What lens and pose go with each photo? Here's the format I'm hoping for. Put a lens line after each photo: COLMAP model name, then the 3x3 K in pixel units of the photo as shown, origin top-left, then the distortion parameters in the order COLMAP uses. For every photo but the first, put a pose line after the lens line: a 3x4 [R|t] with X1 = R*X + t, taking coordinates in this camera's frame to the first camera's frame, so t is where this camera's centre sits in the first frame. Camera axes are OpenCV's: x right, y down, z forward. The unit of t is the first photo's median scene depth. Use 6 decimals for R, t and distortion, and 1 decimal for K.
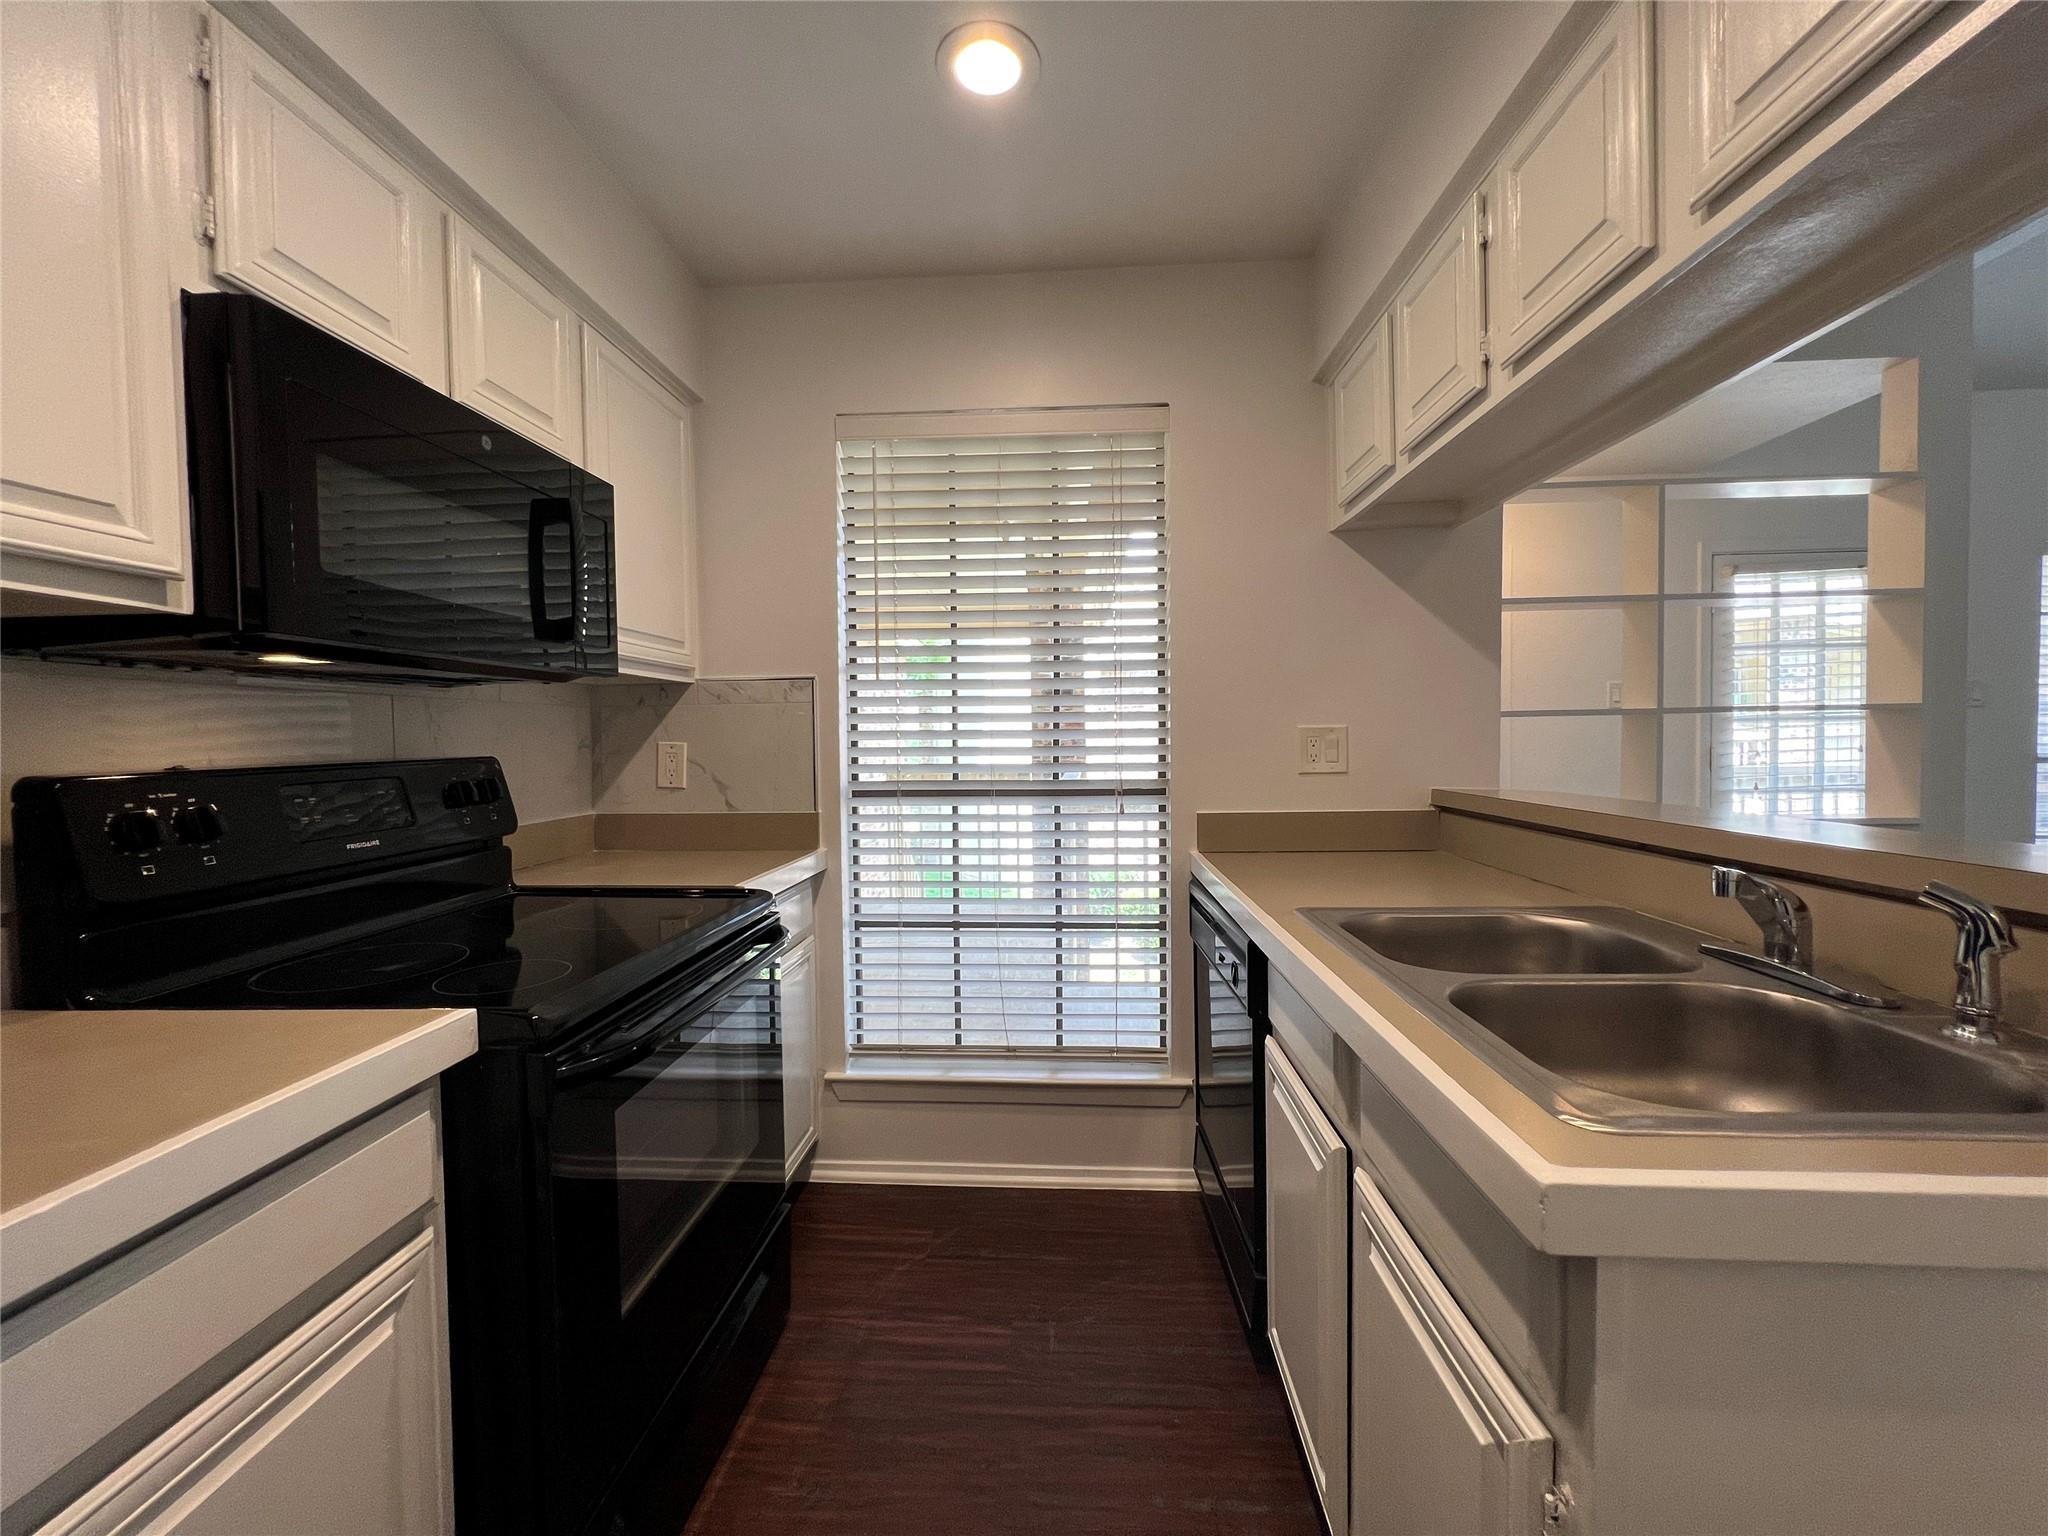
lens RADIAL K [[828.5, 0, 1023.5], [0, 828.5, 762.8], [0, 0, 1]] dist [-0.000566, 0.000261]
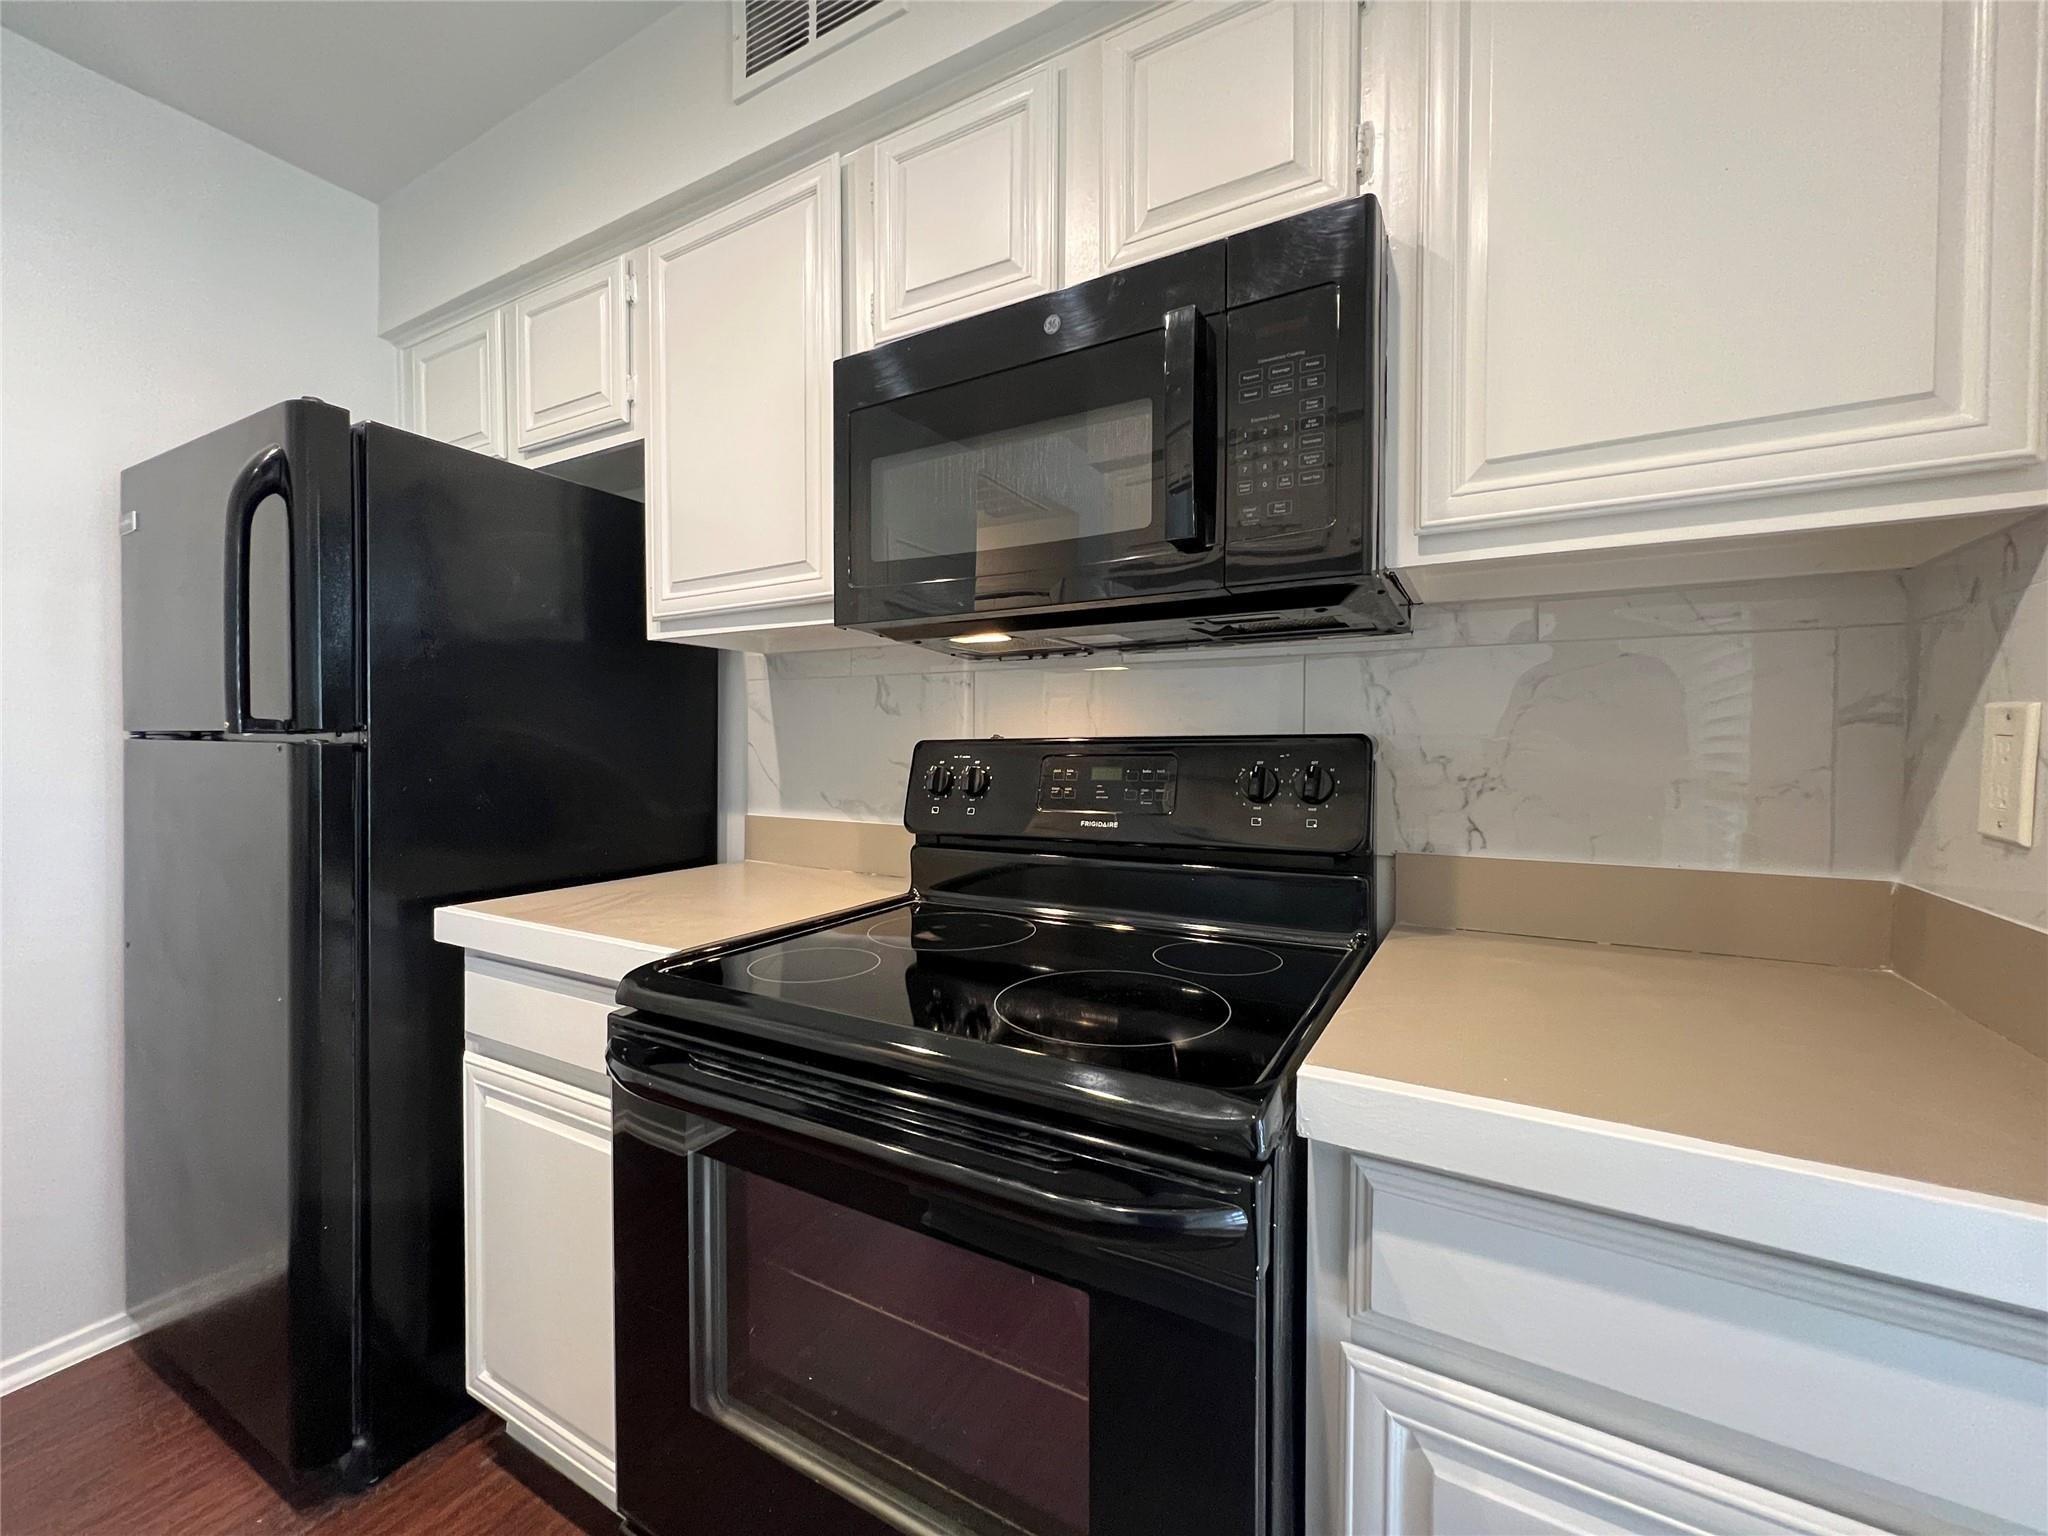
lens RADIAL K [[828.5, 0, 1023.5], [0, 828.5, 762.8], [0, 0, 1]] dist [-0.000566, 0.000261]
pose [[-0.444859, 0.033465, -0.894975, 0.044476], [-0.022038, 0.998590, 0.048294, -0.008211], [0.895330, 0.041208, -0.443494, 0.821885]]
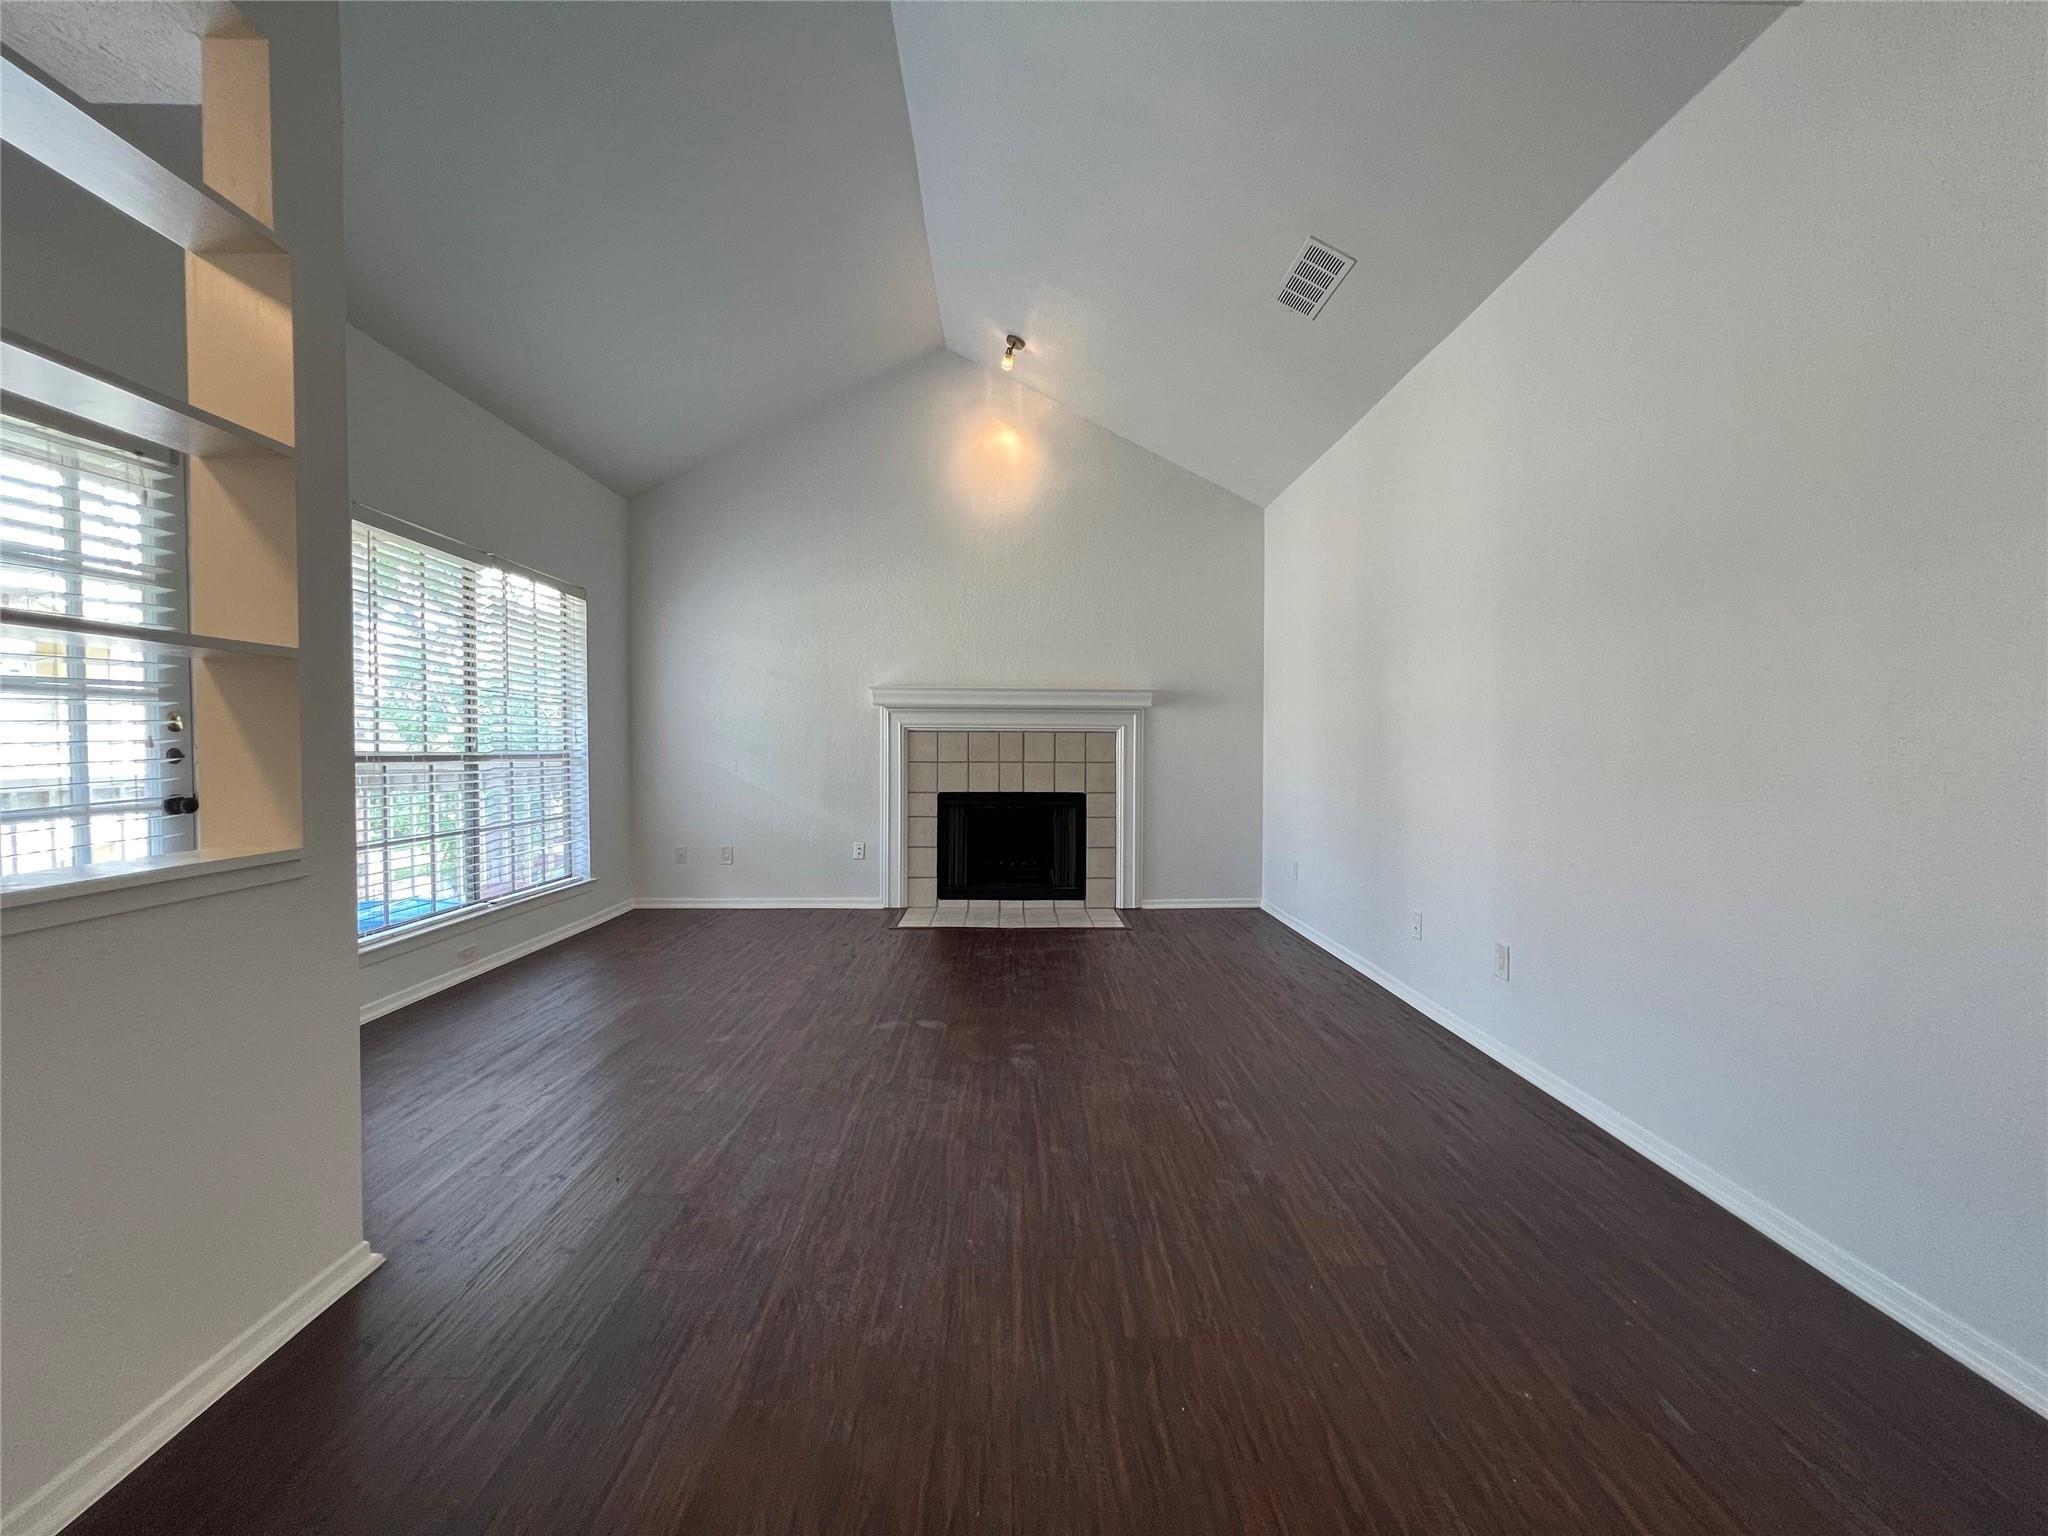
lens RADIAL K [[824.5, 0, 1023.2], [0, 824.5, 763.1], [0, 0, 1]] dist [0.000588, 0.000743]
pose [[-0.071940, -0.008758, 0.997371, 0.590372], [0.029038, 0.999519, 0.010872, 0.019801], [-0.996986, 0.029744, -0.071651, 0.668483]]
